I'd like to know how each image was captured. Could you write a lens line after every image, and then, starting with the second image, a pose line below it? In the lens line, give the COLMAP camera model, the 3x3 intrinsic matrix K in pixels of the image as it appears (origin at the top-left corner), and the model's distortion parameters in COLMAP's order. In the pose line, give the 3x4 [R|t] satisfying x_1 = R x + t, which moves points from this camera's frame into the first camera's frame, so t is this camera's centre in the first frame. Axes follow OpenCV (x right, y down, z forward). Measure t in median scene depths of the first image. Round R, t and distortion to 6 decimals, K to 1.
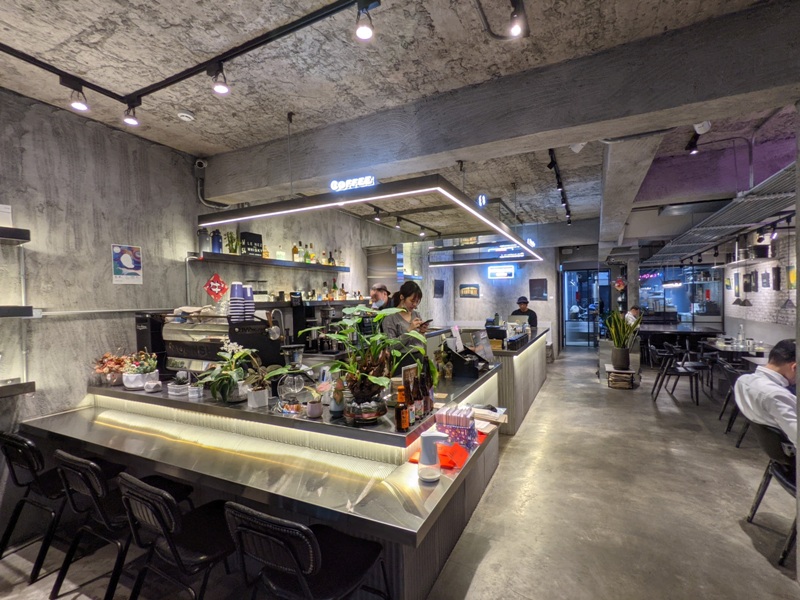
lens RADIAL K [[387.3, 0, 401.0], [0, 387.3, 301.4], [0, 0, 1]] dist [-0.016524, 0.000016]
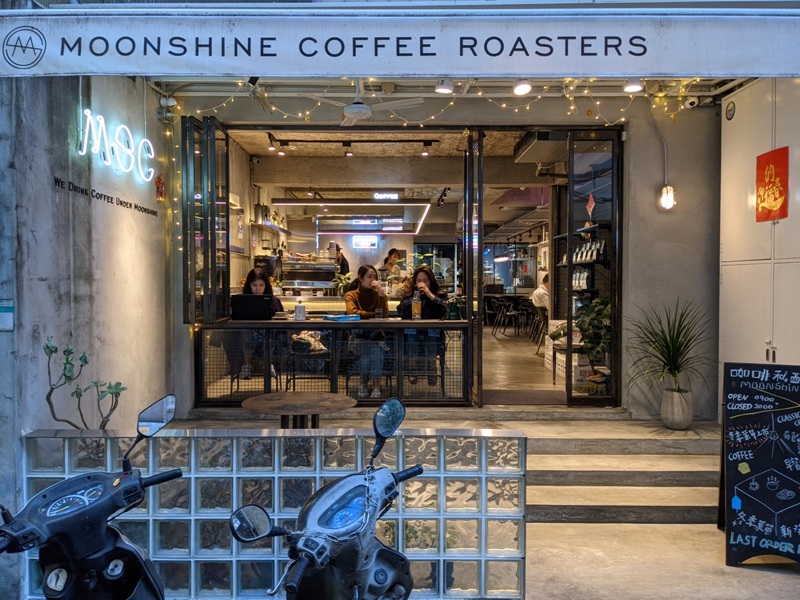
lens RADIAL K [[627.2, 0, 399.0], [0, 627.2, 297.5], [0, 0, 1]] dist [0.003117, 0.000181]
pose [[0.890651, 0.005248, 0.454657, -0.447973], [-0.010870, 0.999893, 0.009753, 0.058679], [-0.454558, -0.013629, 0.890613, -0.574703]]
